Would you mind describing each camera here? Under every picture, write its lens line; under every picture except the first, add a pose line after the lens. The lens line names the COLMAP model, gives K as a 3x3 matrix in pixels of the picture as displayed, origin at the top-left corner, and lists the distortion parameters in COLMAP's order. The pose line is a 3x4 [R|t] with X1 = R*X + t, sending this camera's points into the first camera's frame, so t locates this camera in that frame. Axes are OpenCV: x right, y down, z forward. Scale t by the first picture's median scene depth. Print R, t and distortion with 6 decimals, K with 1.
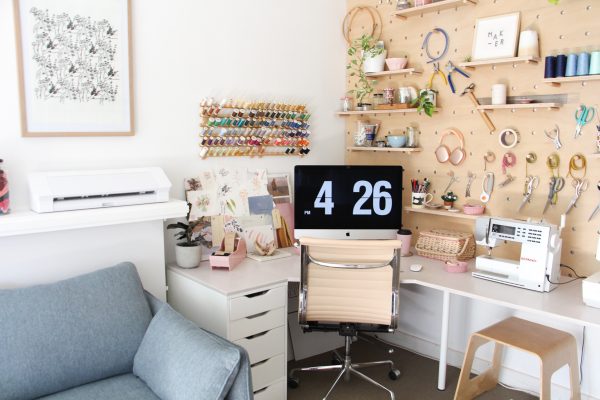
lens RADIAL K [[480.6, 0, 290.8], [0, 480.6, 211.1], [0, 0, 1]] dist [-0.159902, 0.066659]
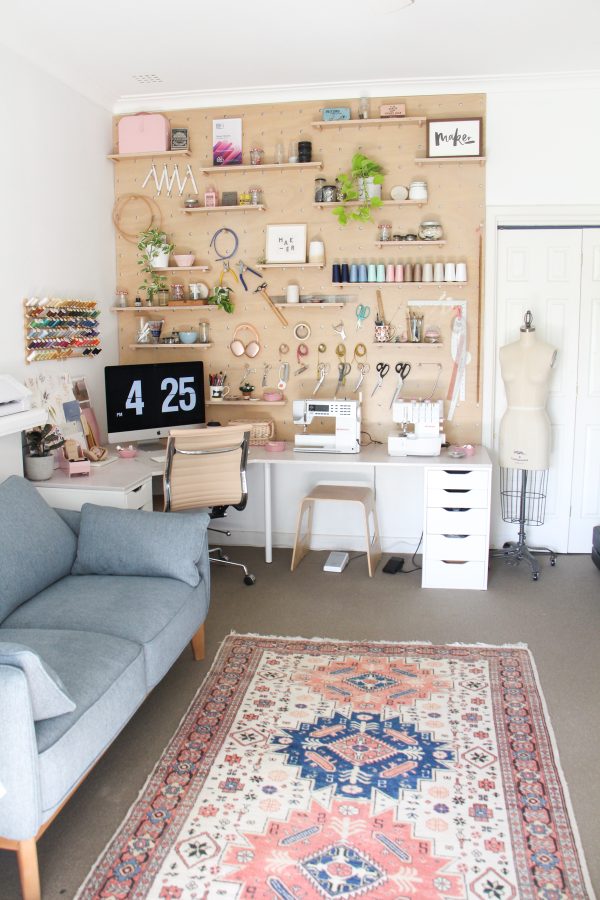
lens RADIAL K [[776.8, 0, 273.3], [0, 776.8, 451.5], [0, 0, 1]] dist [-0.184902, 0.123923]
pose [[0.793679, -0.111405, 0.598048, -0.685489], [0.099306, 0.993628, 0.053304, 0.025738], [-0.600176, 0.017084, 0.799685, -0.436596]]
